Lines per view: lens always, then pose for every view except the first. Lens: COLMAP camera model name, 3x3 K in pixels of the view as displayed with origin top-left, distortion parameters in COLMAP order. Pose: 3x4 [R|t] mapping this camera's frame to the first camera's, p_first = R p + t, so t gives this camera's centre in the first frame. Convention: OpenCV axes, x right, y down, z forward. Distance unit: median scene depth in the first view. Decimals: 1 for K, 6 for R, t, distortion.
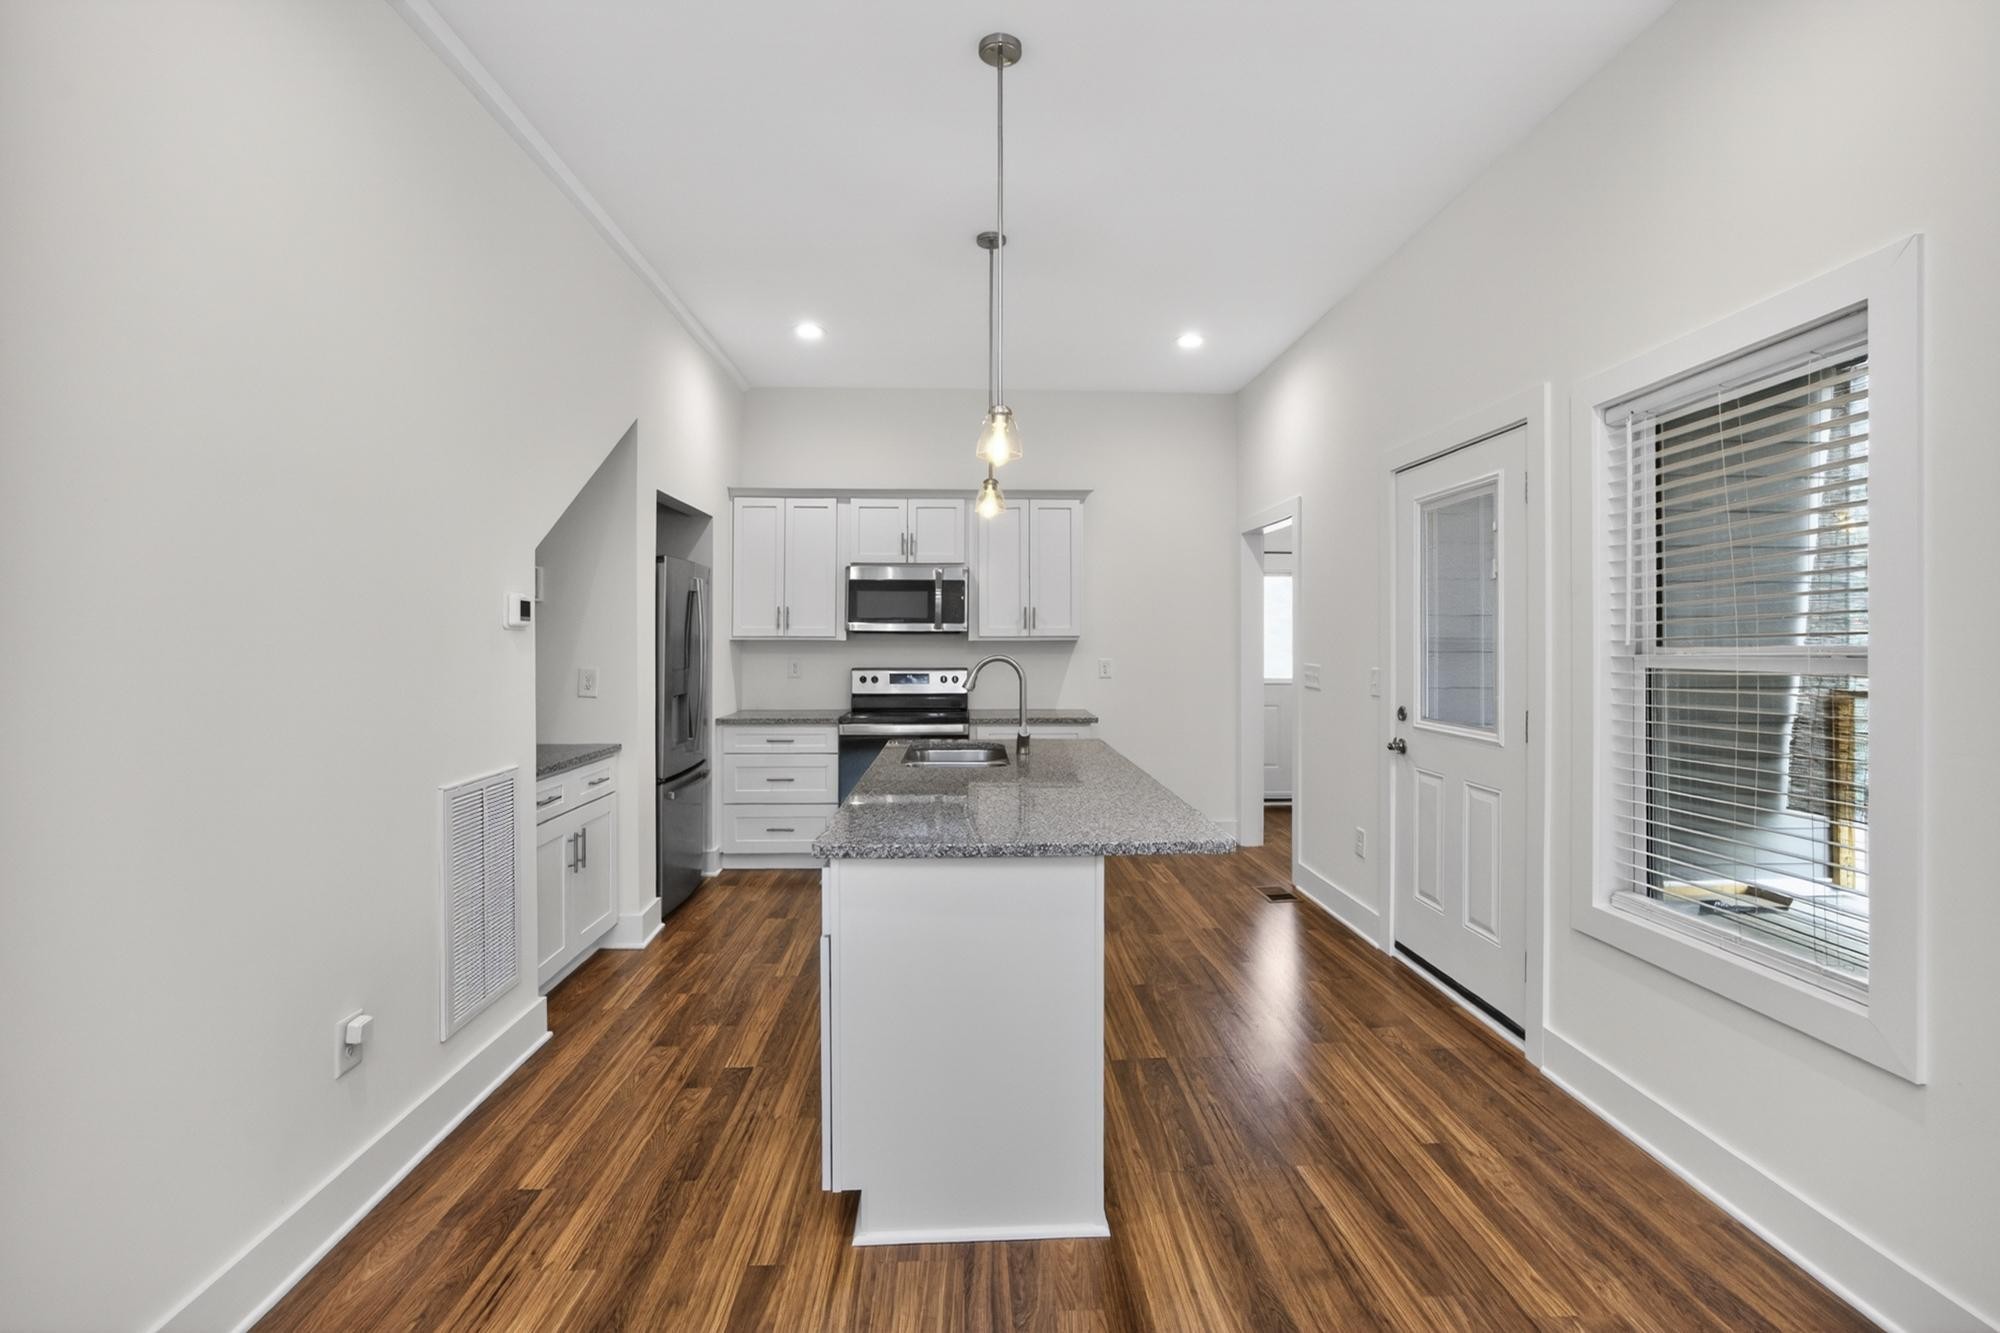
lens RADIAL K [[878.9, 0, 997.9], [0, 878.9, 656.8], [0, 0, 1]] dist [-0.001590, -0.000121]
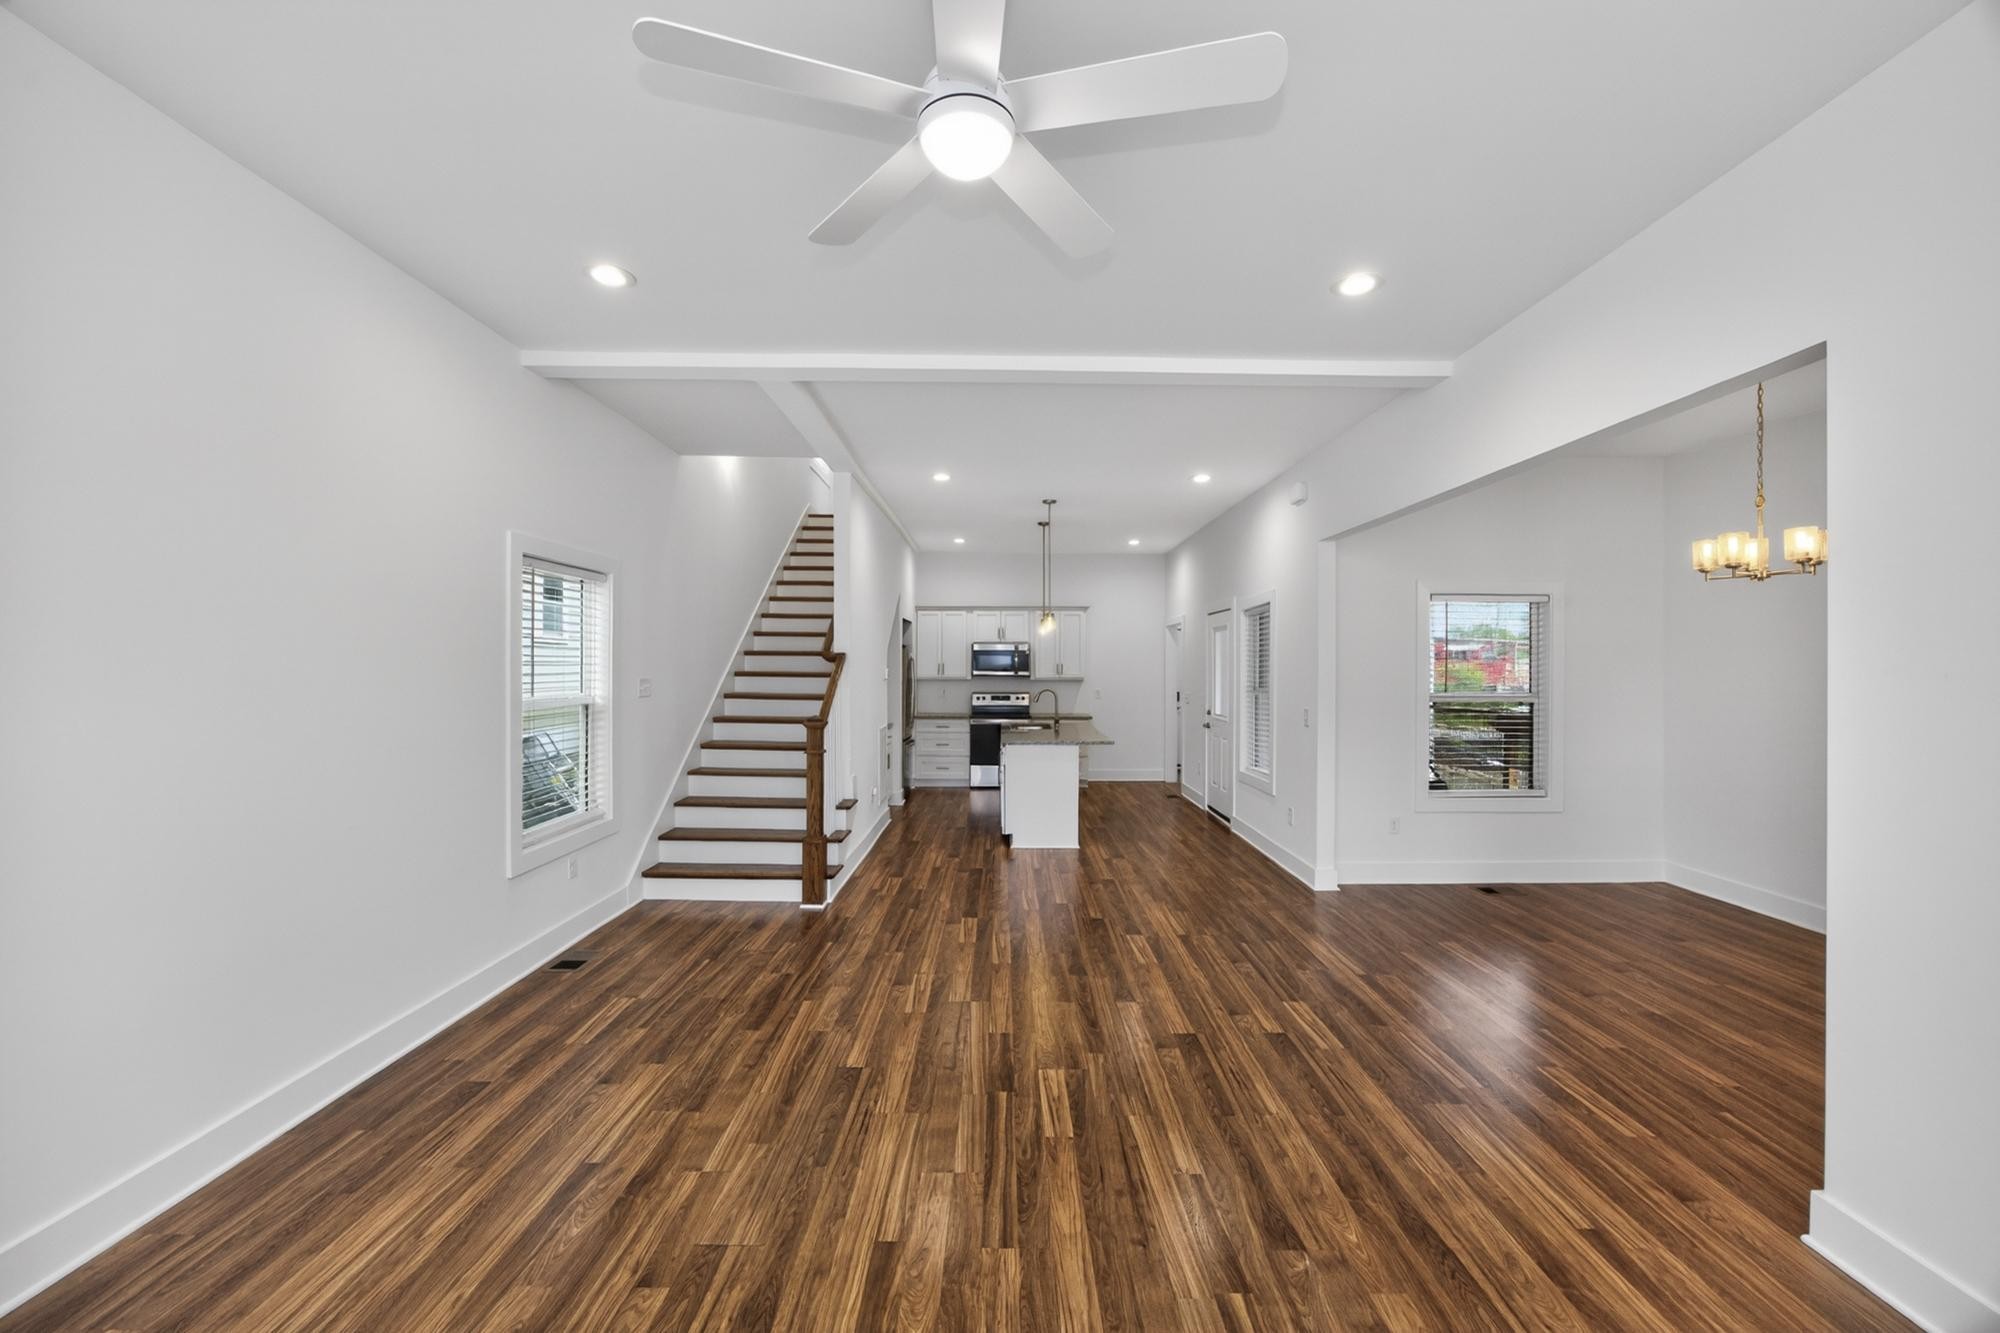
lens RADIAL K [[774.5, 0, 1002.1], [0, 774.5, 672.2], [0, 0, 1]] dist [-0.028296, 0.010394]
pose [[0.998604, -0.002206, -0.052766, -0.004951], [0.001978, 0.999989, -0.004365, -0.028839], [0.052775, 0.004255, 0.998597, -0.865216]]
